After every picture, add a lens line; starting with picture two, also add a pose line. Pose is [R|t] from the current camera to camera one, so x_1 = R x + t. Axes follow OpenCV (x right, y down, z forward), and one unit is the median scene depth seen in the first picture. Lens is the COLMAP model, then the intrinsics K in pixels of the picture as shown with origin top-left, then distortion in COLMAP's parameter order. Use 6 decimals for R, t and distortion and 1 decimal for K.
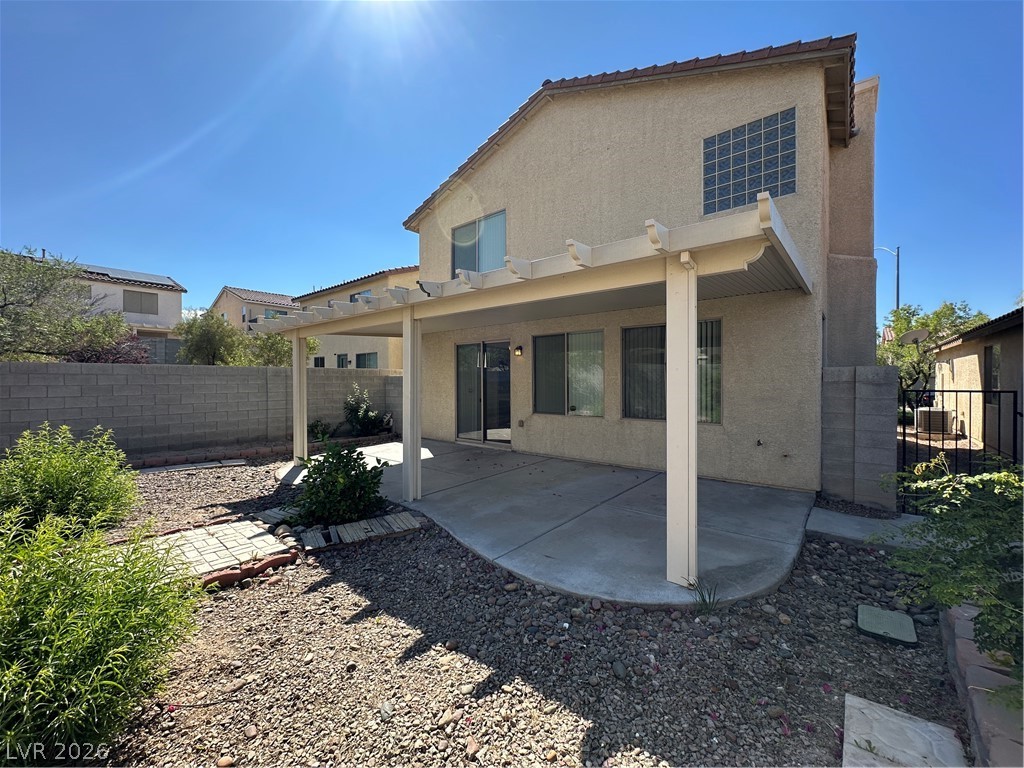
lens RADIAL K [[409.7, 0, 508.6], [0, 409.7, 381.1], [0, 0, 1]] dist [-0.001018, 0.000491]
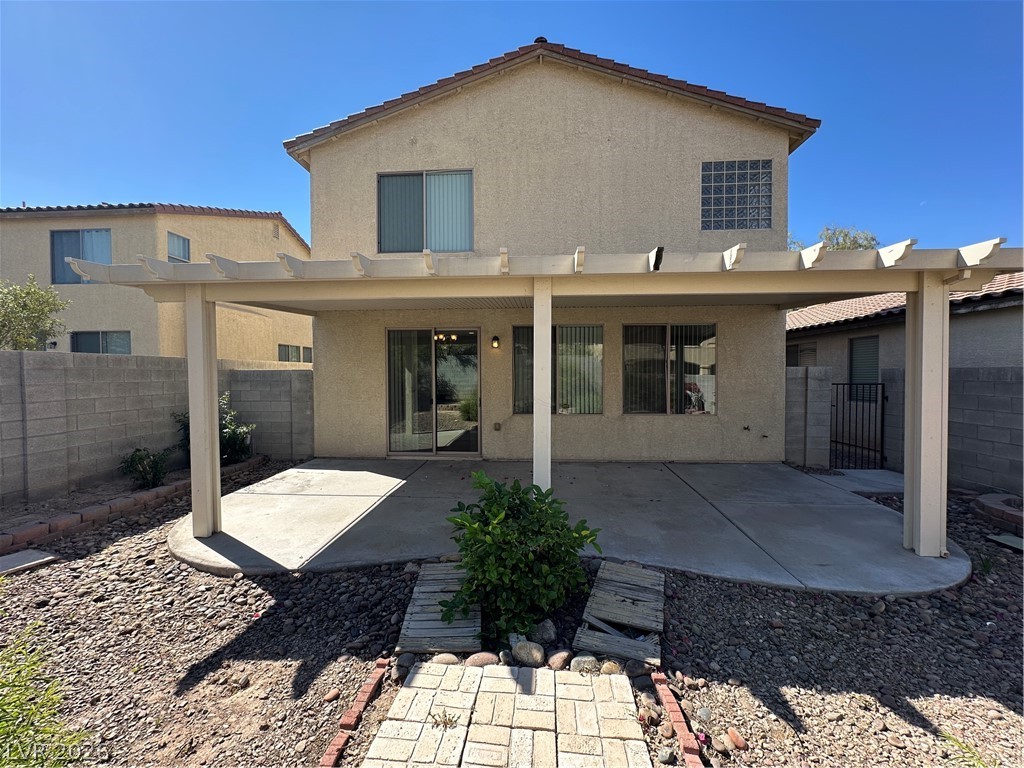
lens RADIAL K [[409.7, 0, 514.1], [0, 409.7, 382.8], [0, 0, 1]] dist [-0.001018, 0.000491]
pose [[0.806566, -0.013262, 0.590995, -0.613893], [0.000723, 0.999770, 0.021449, -0.009997], [-0.591144, -0.016873, 0.806390, 0.390964]]
